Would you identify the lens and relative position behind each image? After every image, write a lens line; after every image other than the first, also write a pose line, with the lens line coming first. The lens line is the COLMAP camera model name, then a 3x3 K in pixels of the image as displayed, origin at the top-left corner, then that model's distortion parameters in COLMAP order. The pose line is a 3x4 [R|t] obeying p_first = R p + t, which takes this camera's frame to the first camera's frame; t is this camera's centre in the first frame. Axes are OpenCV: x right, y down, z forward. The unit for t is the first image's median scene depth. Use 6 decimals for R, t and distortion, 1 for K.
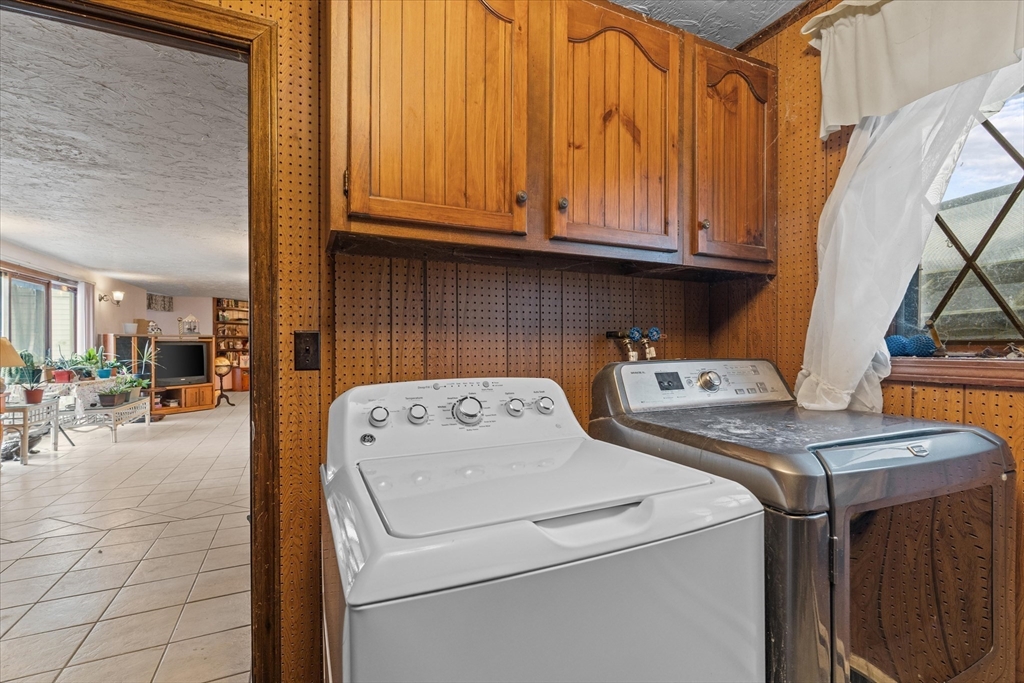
lens RADIAL K [[463.2, 0, 512.0], [0, 463.2, 341.5], [0, 0, 1]] dist [0.002276, 0.000105]
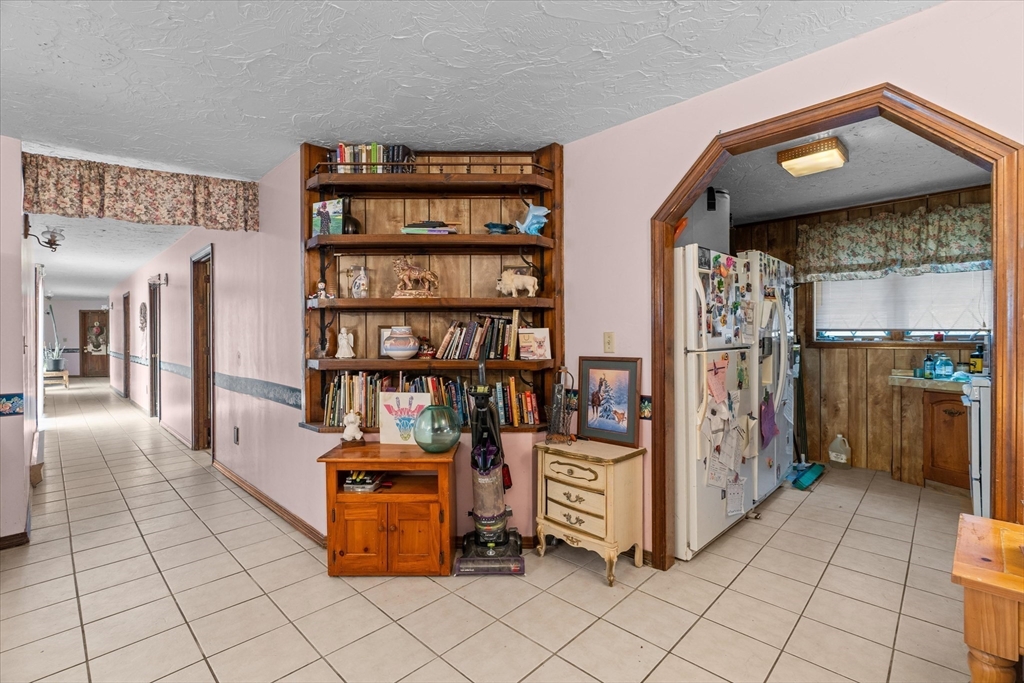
lens RADIAL K [[451.7, 0, 512.0], [0, 451.7, 341.5], [0, 0, 1]] dist [-0.006710, -0.000159]
pose [[0.360543, 0.004186, -0.932733, -0.370983], [0.004964, 0.999967, 0.006407, 0.006532], [0.932730, -0.006940, 0.360510, 0.987755]]
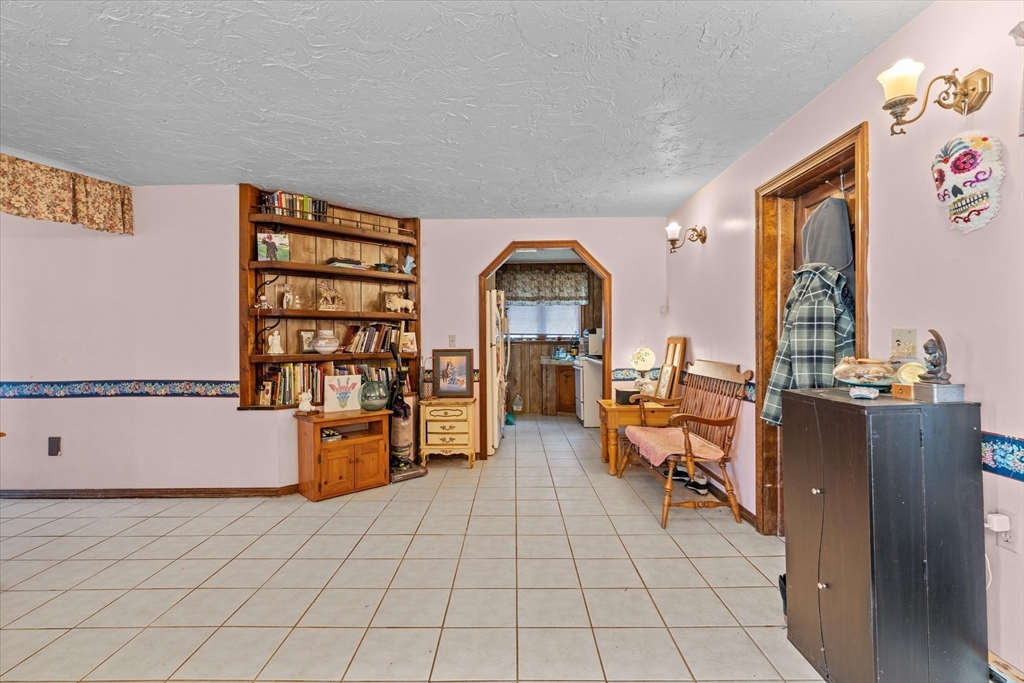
lens RADIAL K [[463.2, 0, 512.0], [0, 463.2, 341.5], [0, 0, 1]] dist [0.002276, 0.000105]
pose [[0.901547, -0.002831, -0.432672, -0.342497], [0.006382, 0.999957, 0.006754, 0.006685], [0.432634, -0.008851, 0.901526, 0.779413]]
